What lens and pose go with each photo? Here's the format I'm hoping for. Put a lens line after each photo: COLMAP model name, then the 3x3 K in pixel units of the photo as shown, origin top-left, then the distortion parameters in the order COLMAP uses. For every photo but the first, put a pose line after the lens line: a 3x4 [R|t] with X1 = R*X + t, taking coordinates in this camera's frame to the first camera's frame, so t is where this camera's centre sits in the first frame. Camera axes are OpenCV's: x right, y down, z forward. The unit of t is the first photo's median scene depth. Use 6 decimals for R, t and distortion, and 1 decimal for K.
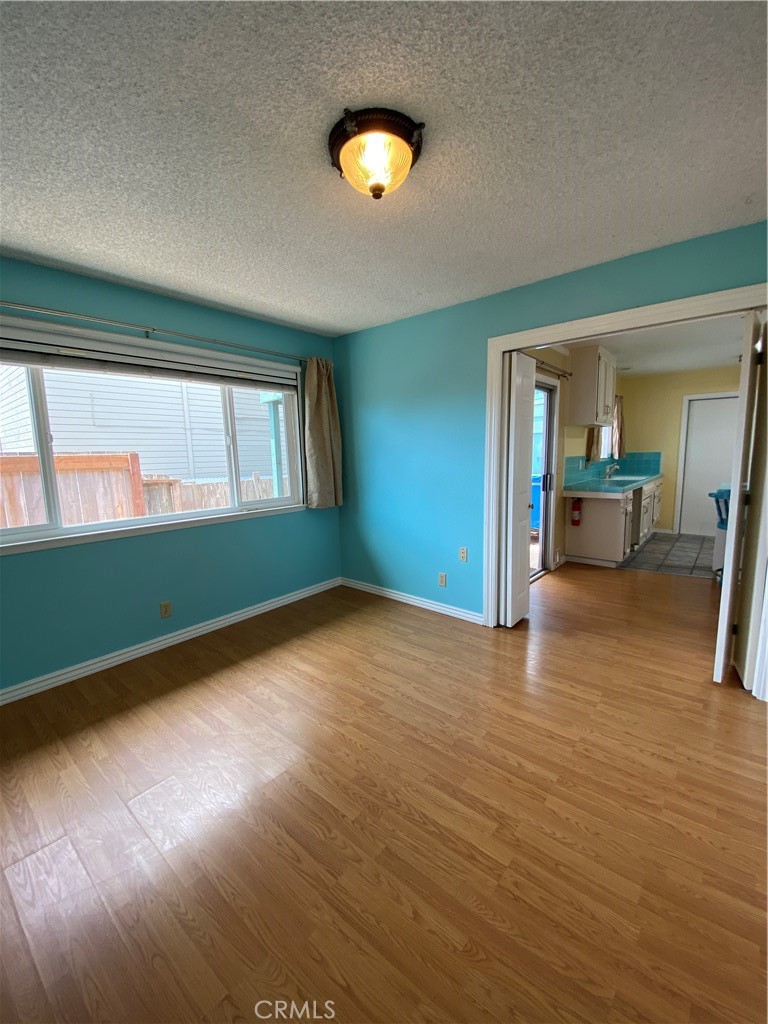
lens RADIAL K [[413.9, 0, 388.8], [0, 413.9, 509.9], [0, 0, 1]] dist [0.031239, -0.024084]
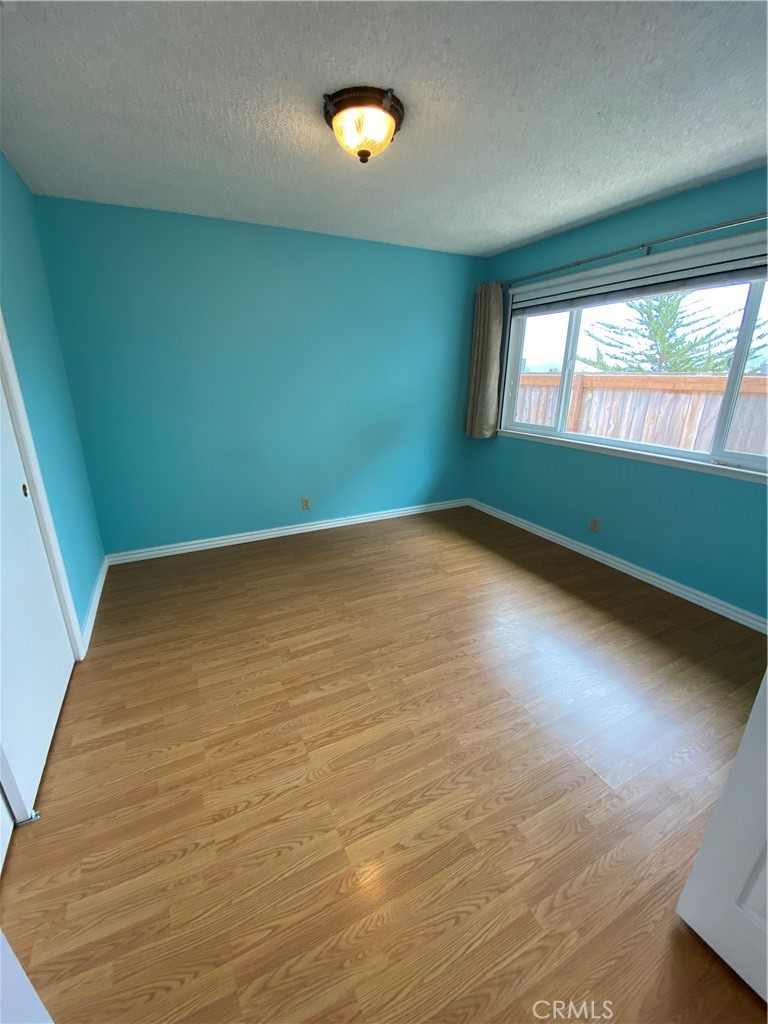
lens RADIAL K [[413.9, 0, 388.8], [0, 413.9, 509.9], [0, 0, 1]] dist [0.031239, -0.024084]
pose [[-0.390853, 0.310791, -0.866397, 1.102666], [-0.124560, 0.914754, 0.384330, -0.271058], [0.911986, 0.258135, -0.318822, 1.475224]]
